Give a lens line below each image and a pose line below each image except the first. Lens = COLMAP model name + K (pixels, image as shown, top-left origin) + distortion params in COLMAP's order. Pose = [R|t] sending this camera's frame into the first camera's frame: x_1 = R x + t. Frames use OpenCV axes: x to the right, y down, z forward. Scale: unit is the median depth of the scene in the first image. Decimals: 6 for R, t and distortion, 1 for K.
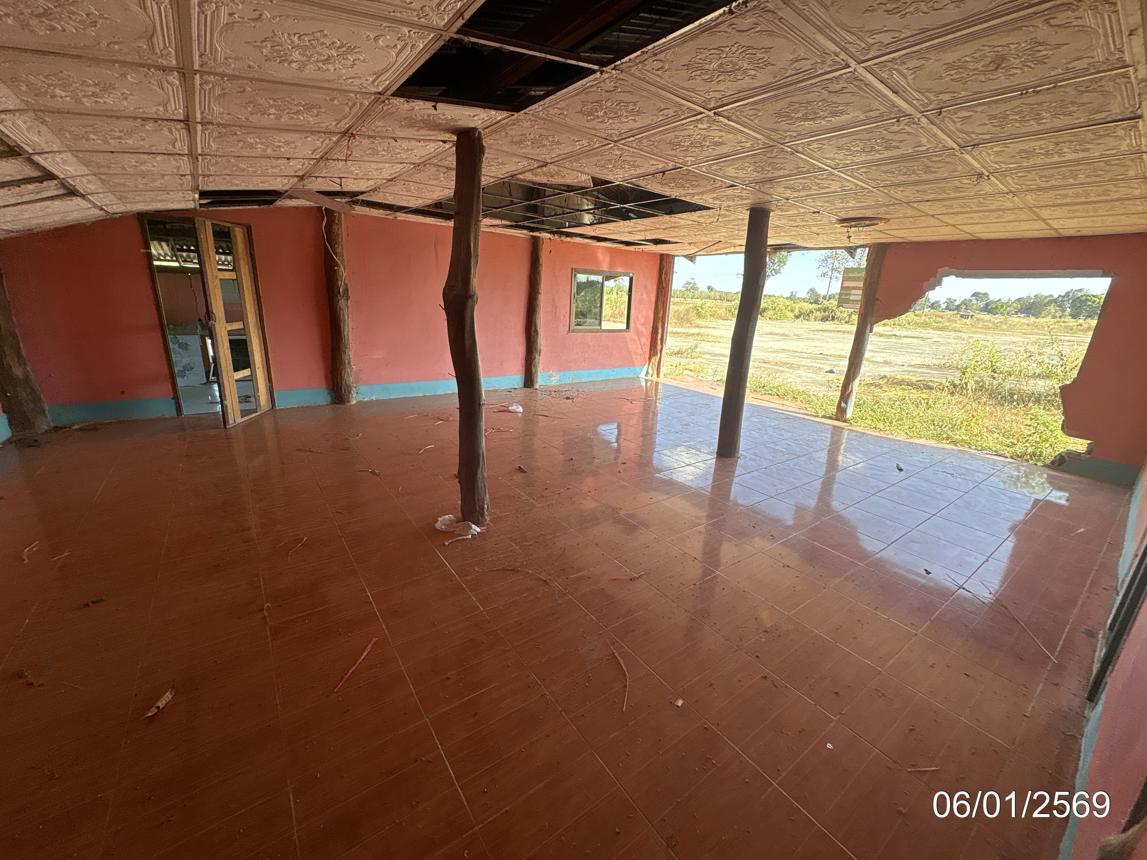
lens RADIAL K [[456.1, 0, 573.5], [0, 456.1, 430.0], [0, 0, 1]] dist [0.002193, 0.000364]
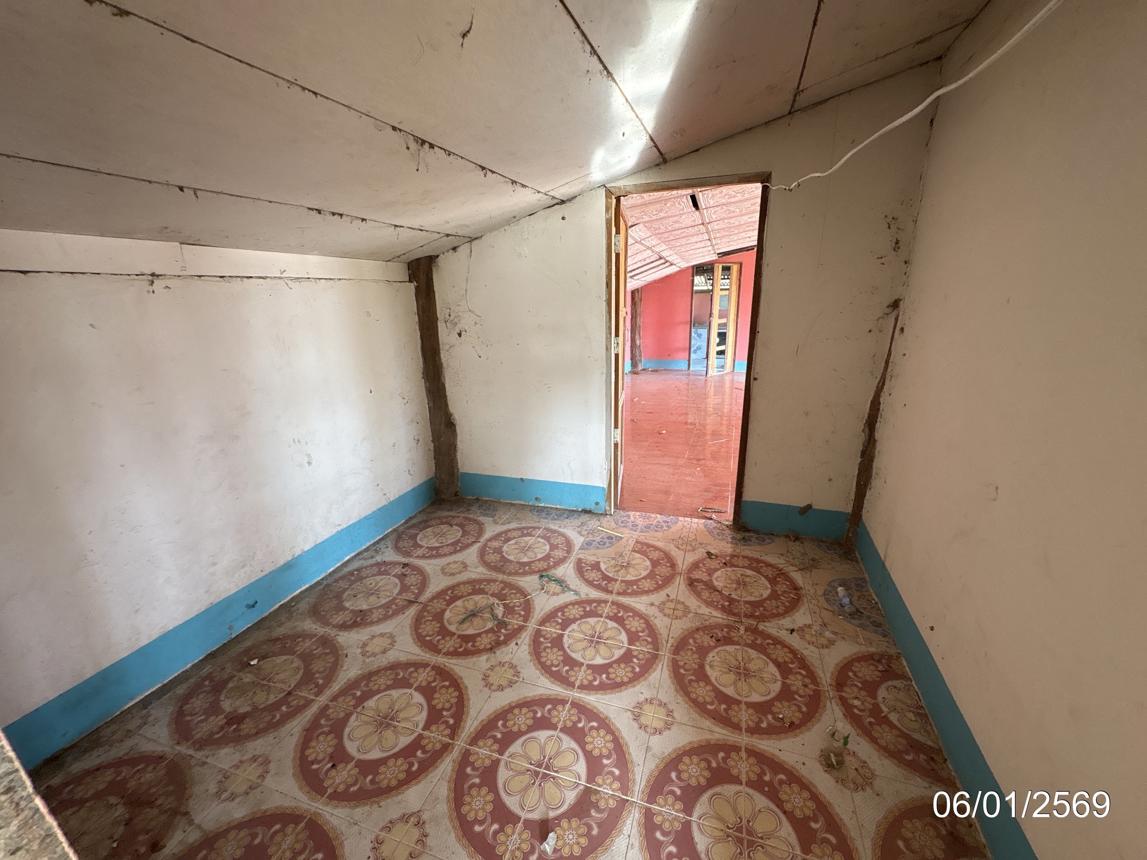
lens RADIAL K [[456.1, 0, 573.5], [0, 456.1, 430.0], [0, 0, 1]] dist [0.002193, 0.000364]
pose [[0.560532, 0.171603, -0.810158, 0.454816], [-0.179131, 0.980259, 0.083696, 0.145950], [0.808527, 0.098210, 0.580206, -0.465433]]
